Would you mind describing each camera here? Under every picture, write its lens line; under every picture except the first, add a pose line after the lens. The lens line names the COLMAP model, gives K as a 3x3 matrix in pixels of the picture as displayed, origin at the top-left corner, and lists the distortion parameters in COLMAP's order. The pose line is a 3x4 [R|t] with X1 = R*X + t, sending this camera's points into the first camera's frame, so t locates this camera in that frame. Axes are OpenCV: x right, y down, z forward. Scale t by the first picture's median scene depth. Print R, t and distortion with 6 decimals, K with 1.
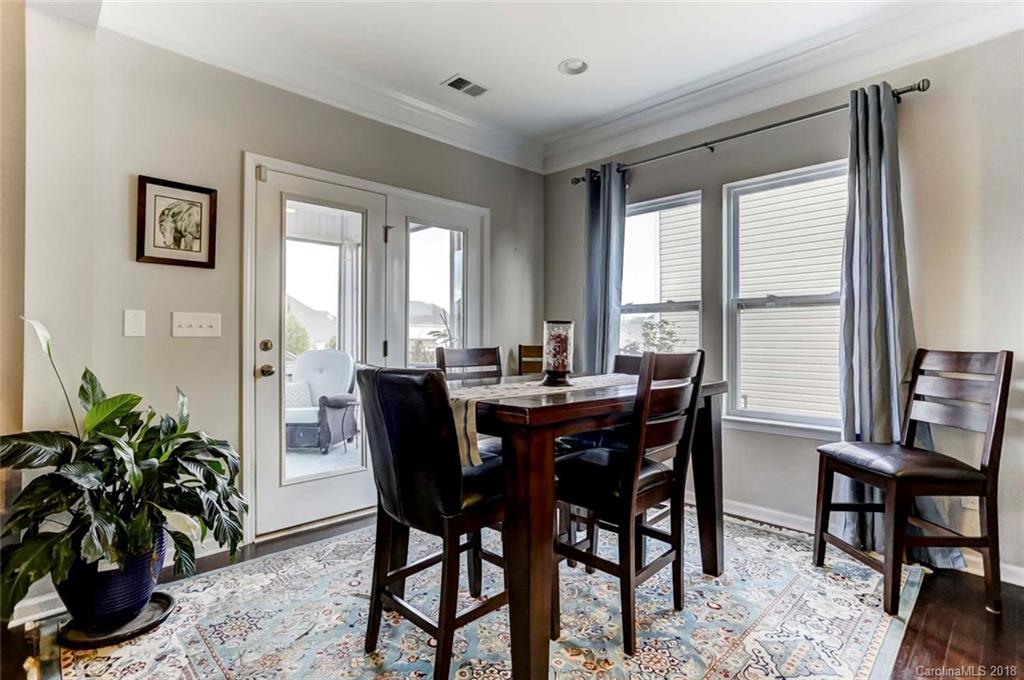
lens RADIAL K [[507.3, 0, 509.9], [0, 507.3, 335.3], [0, 0, 1]] dist [-0.025455, 0.015388]
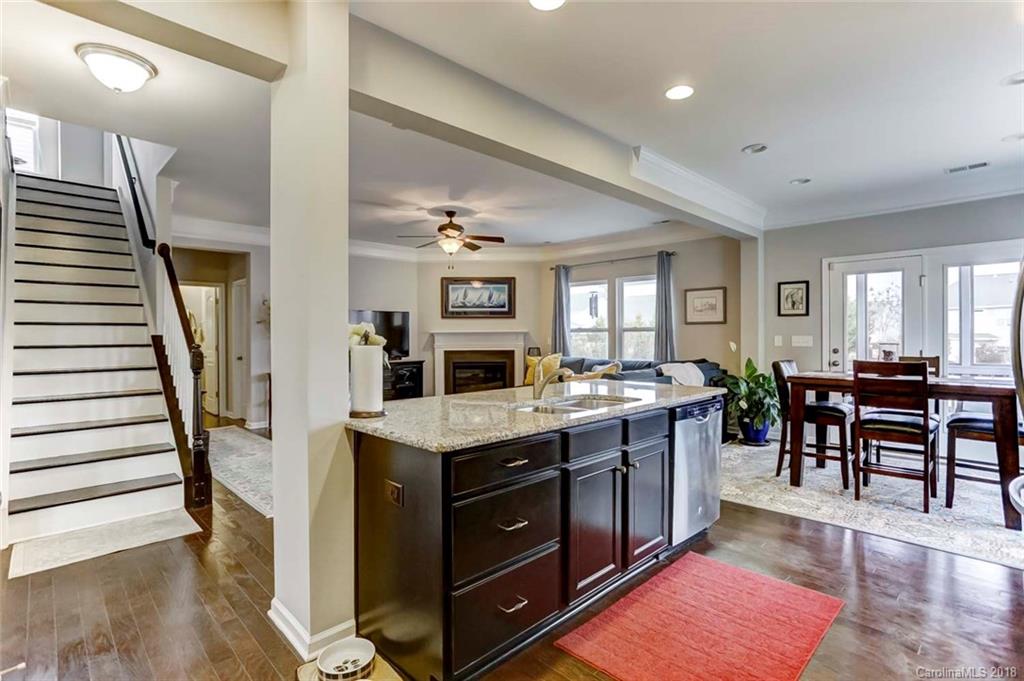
lens RADIAL K [[507.3, 0, 507.4], [0, 507.3, 337.1], [0, 0, 1]] dist [-0.025455, 0.015388]
pose [[0.001898, 0.002923, -0.999994, 1.337586], [0.011321, 0.999932, 0.002944, -0.049290], [0.999934, -0.011326, 0.001864, -0.276117]]
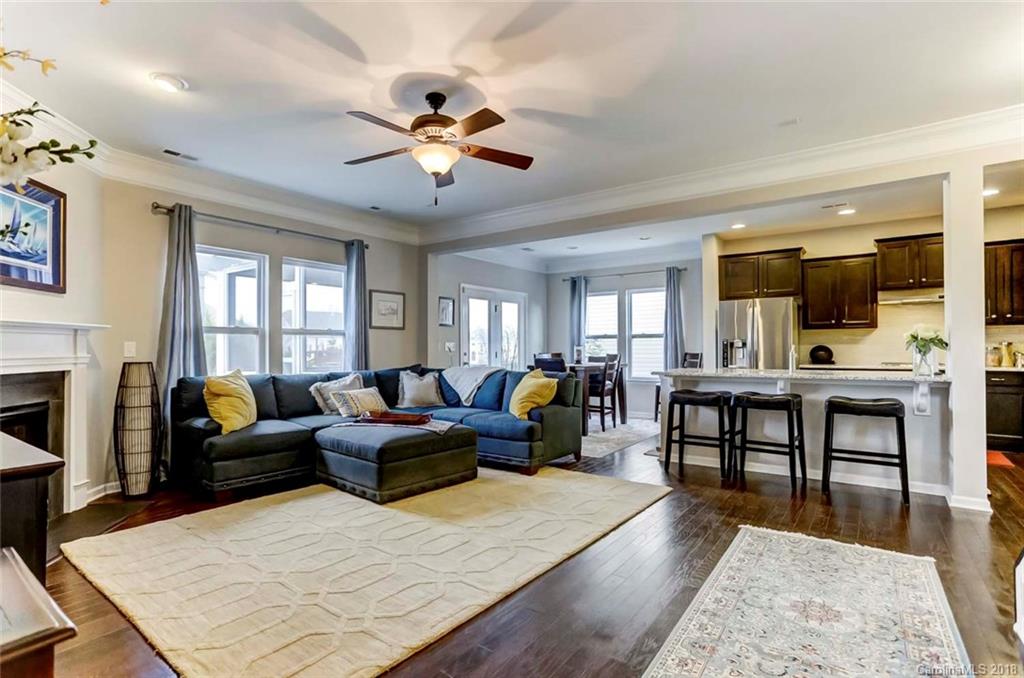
lens RADIAL K [[507.3, 0, 520.0], [0, 507.3, 344.7], [0, 0, 1]] dist [-0.025455, 0.015388]
pose [[0.982310, -0.006386, 0.187153, -0.626574], [0.006513, 0.999979, -0.000061, -0.022161], [-0.187149, 0.001279, 0.982331, -1.516664]]
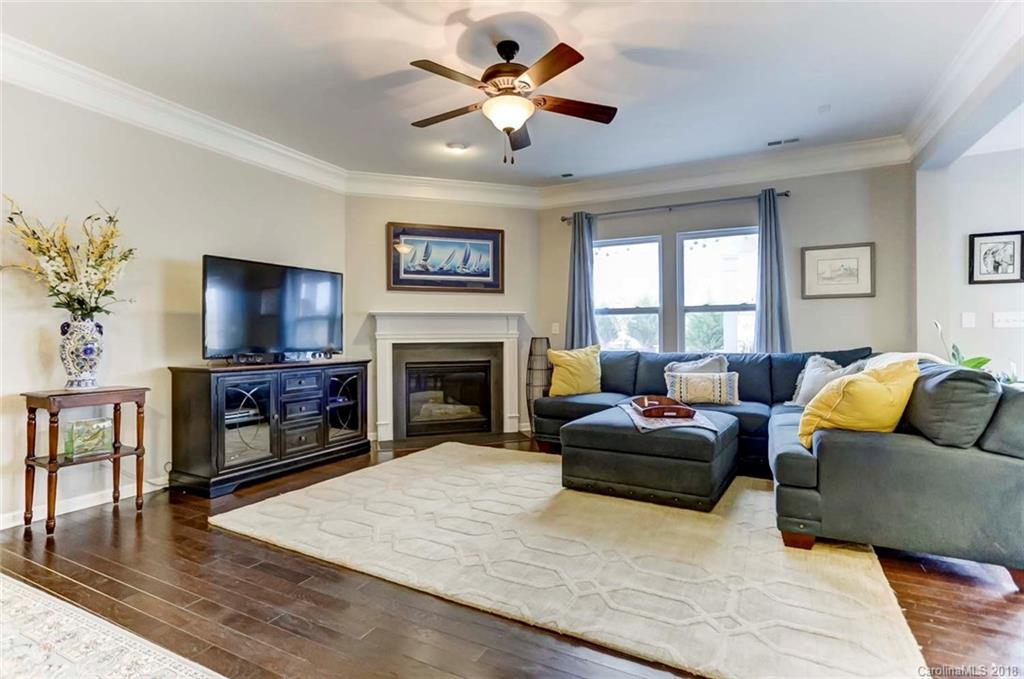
lens RADIAL K [[507.3, 0, 512.0], [0, 507.3, 332.5], [0, 0, 1]] dist [-0.025455, 0.015388]
pose [[0.325573, -0.015528, -0.945390, 0.277894], [0.010602, 0.999862, -0.012772, 0.017711], [0.945458, -0.005865, 0.325692, -0.782468]]
